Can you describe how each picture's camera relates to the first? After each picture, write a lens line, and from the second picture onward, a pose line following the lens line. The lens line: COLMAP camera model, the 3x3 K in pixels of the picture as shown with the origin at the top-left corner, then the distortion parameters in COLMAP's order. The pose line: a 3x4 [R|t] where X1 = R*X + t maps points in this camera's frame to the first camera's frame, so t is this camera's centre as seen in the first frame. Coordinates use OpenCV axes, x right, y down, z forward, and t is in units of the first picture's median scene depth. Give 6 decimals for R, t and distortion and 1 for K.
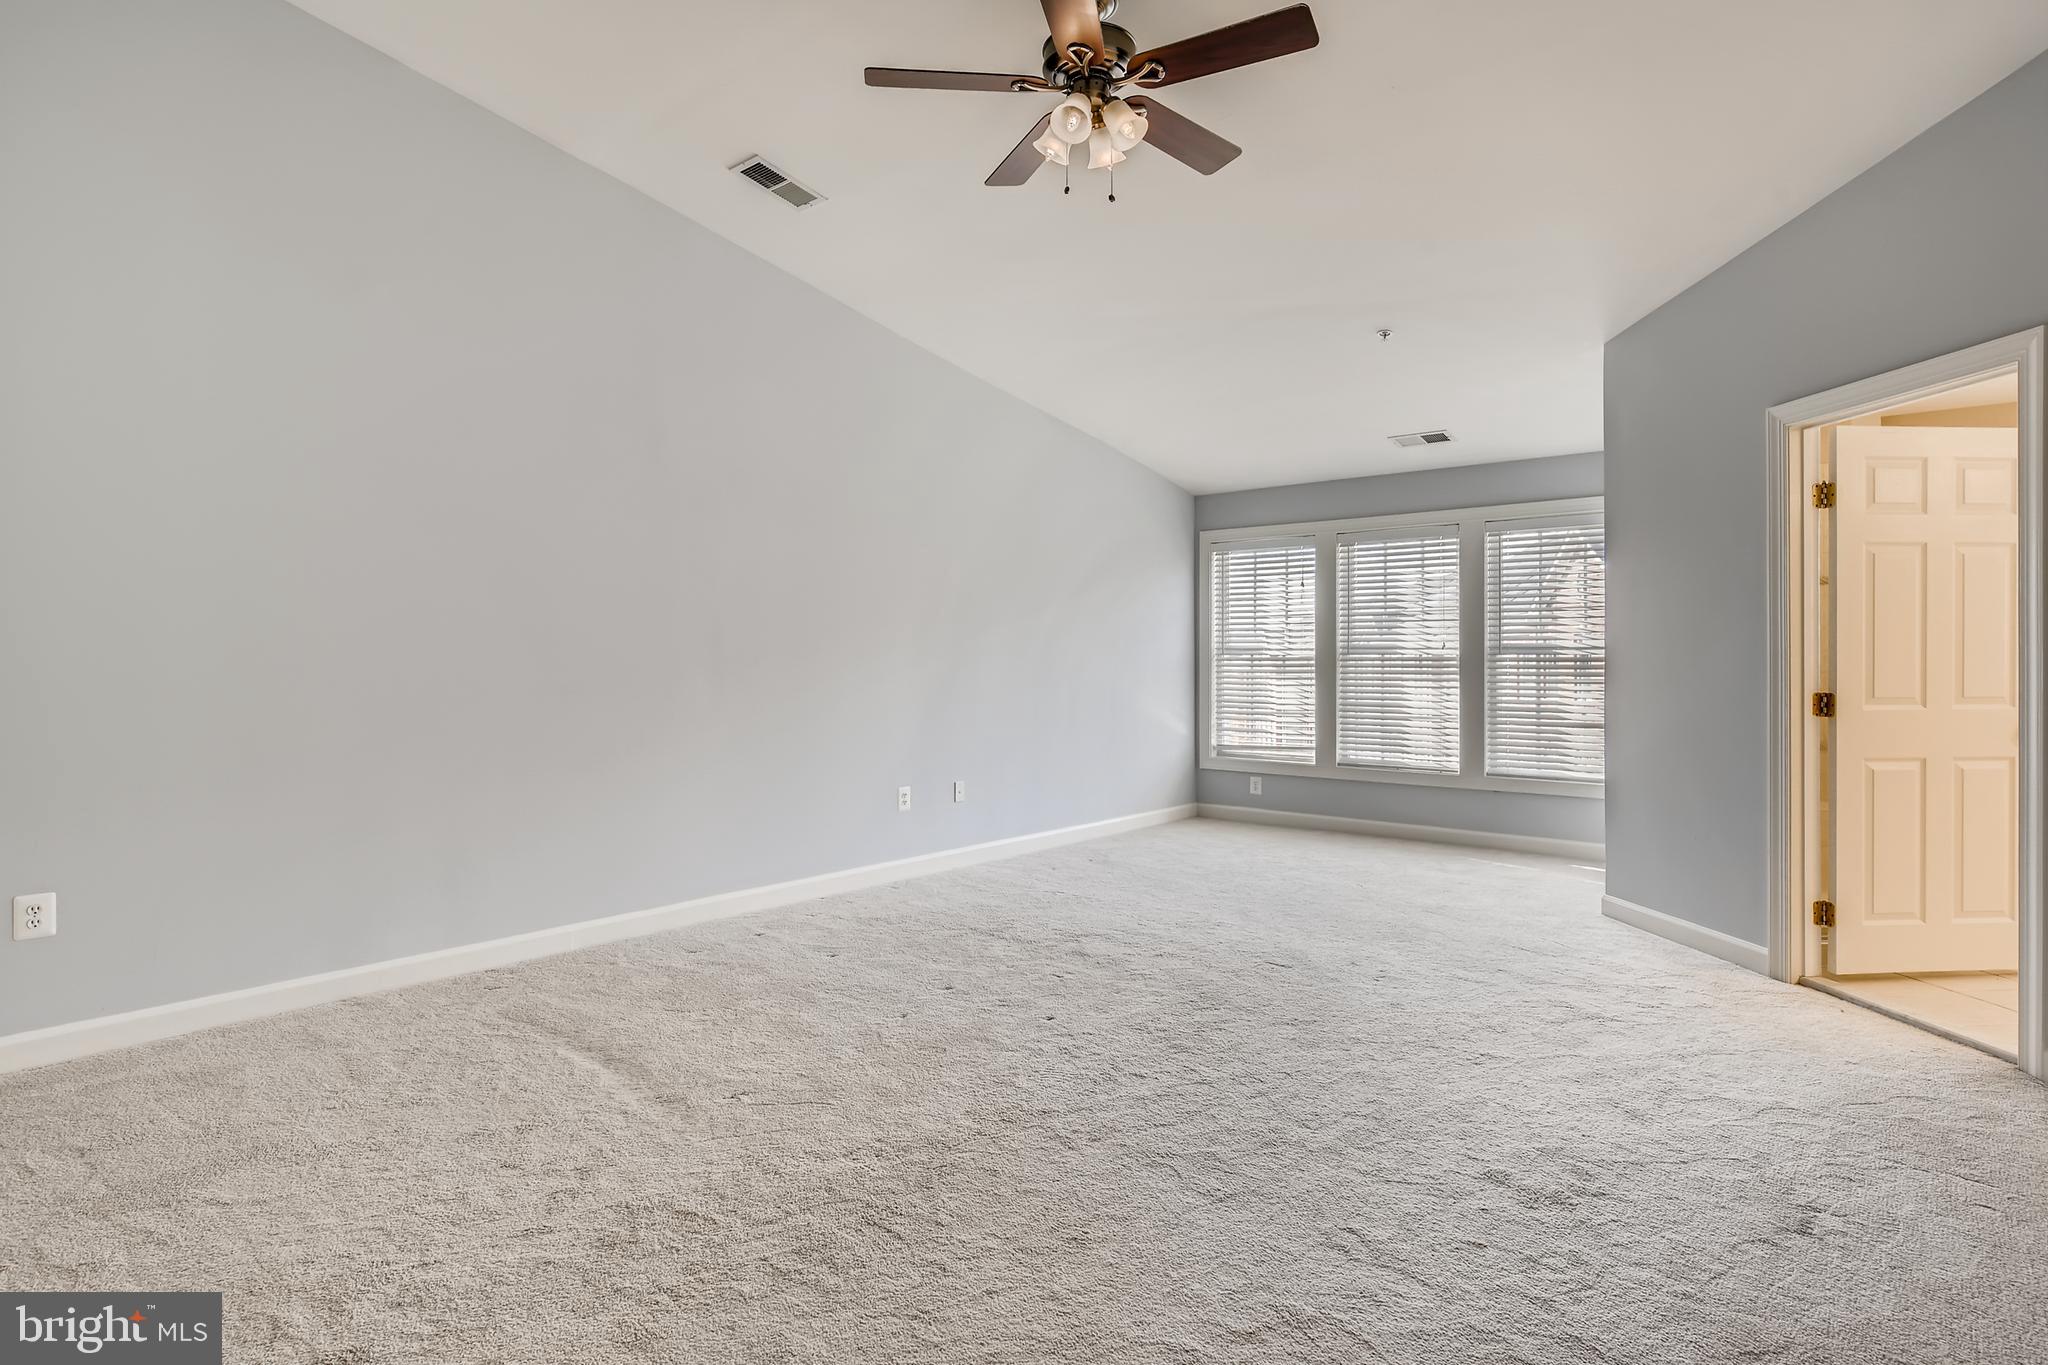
lens RADIAL K [[1056.5, 0, 1025.6], [0, 1056.5, 664.9], [0, 0, 1]] dist [-0.000845, -0.000338]
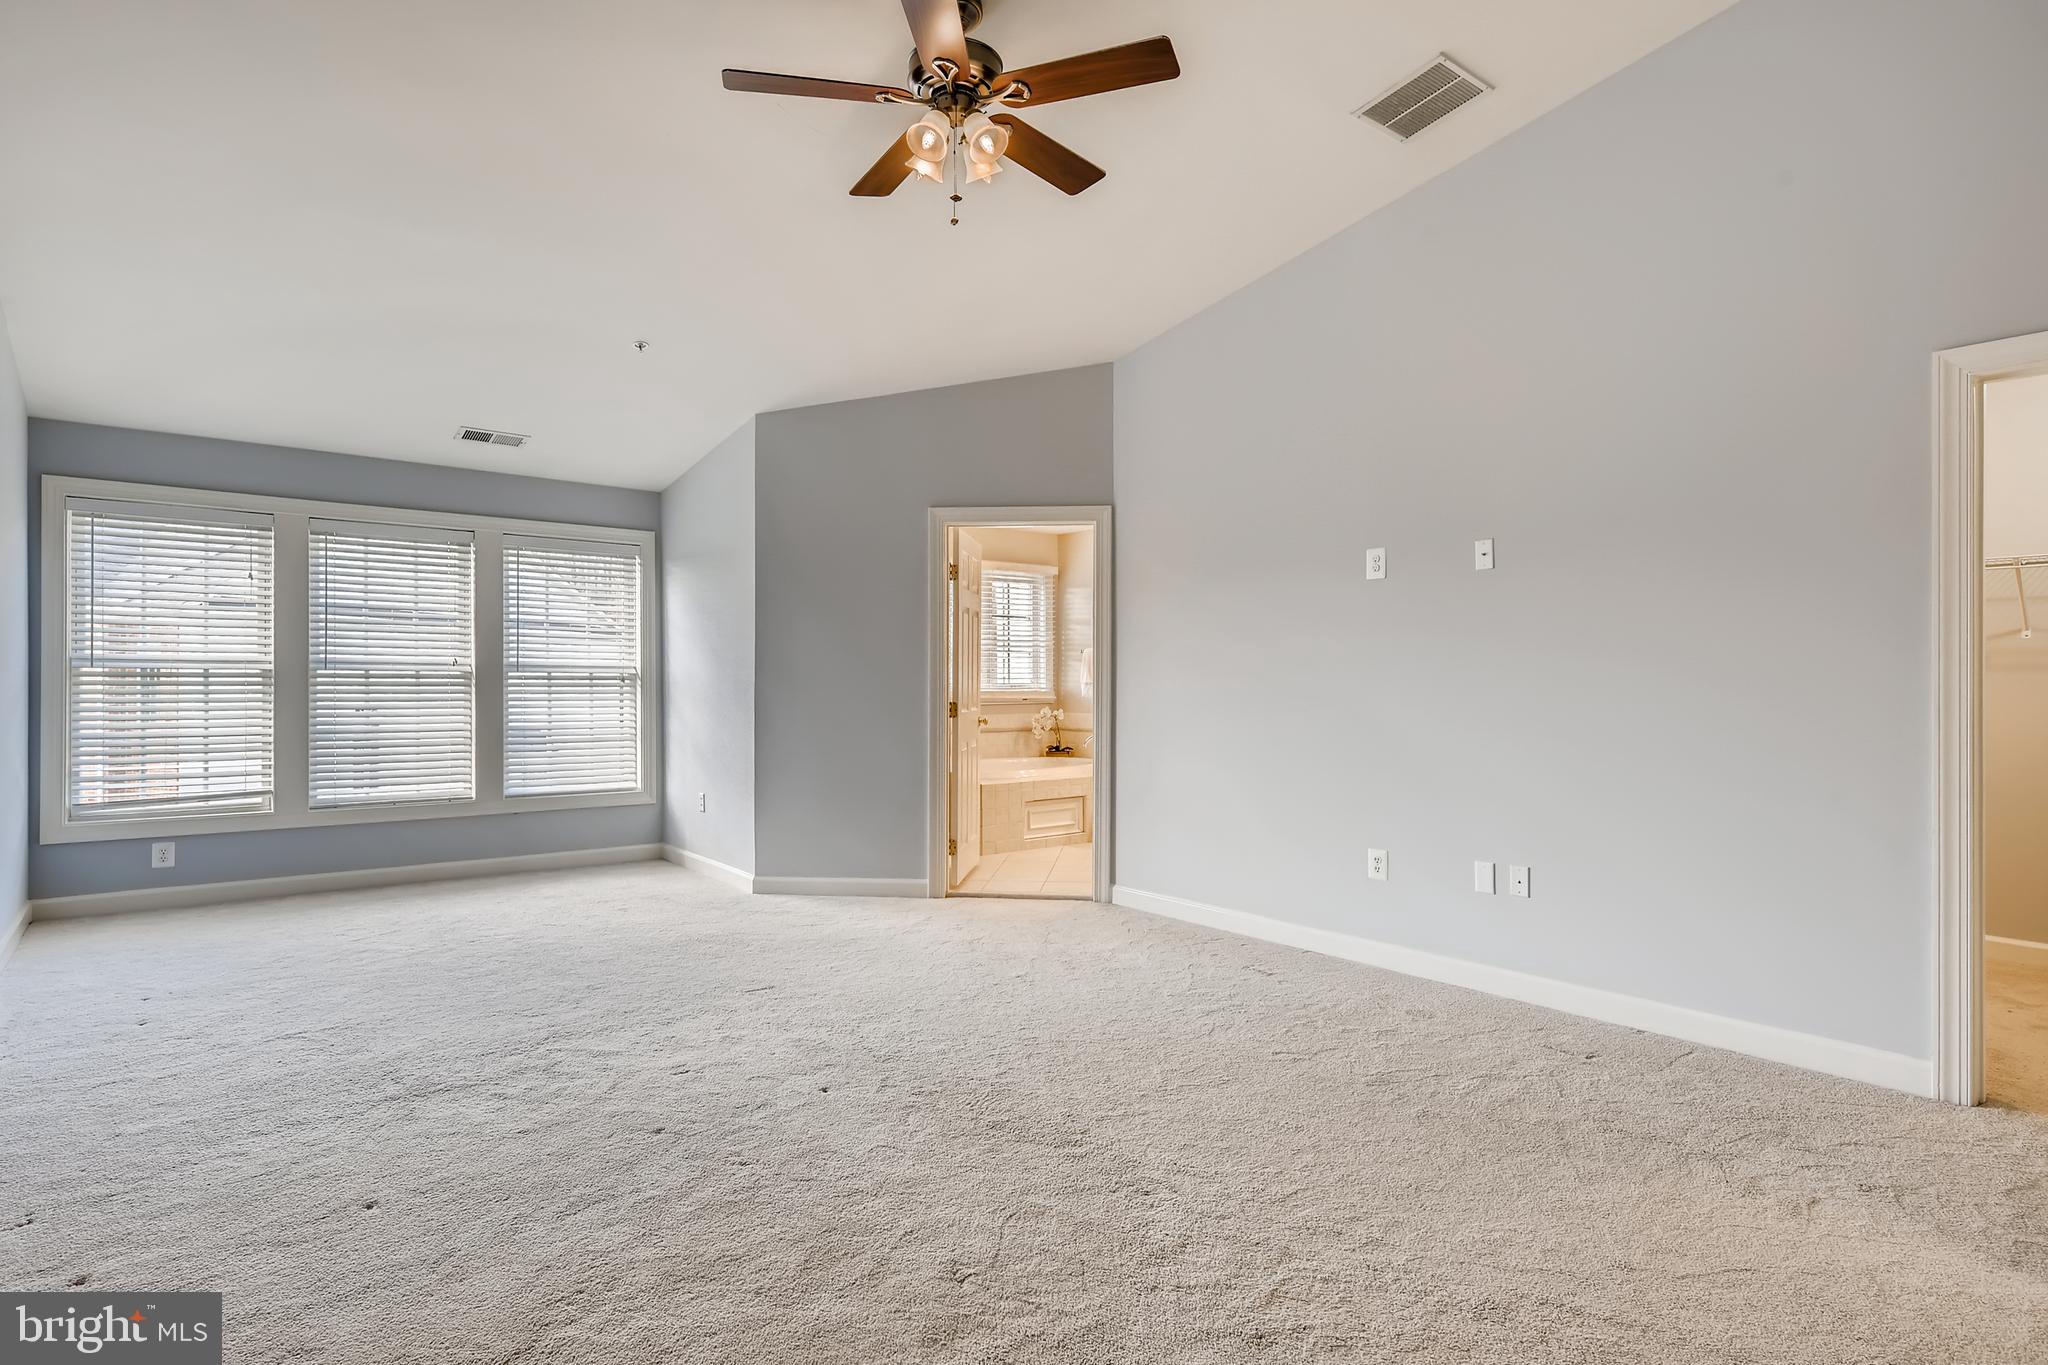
lens RADIAL K [[1042.7, 0, 1024.0], [0, 1042.7, 682.5], [0, 0, 1]] dist [-0.001467, -0.000282]
pose [[0.206587, 0.005813, 0.978411, -0.388358], [0.001017, 0.999981, -0.006155, 0.004573], [-0.978428, 0.002267, 0.206577, 0.331466]]
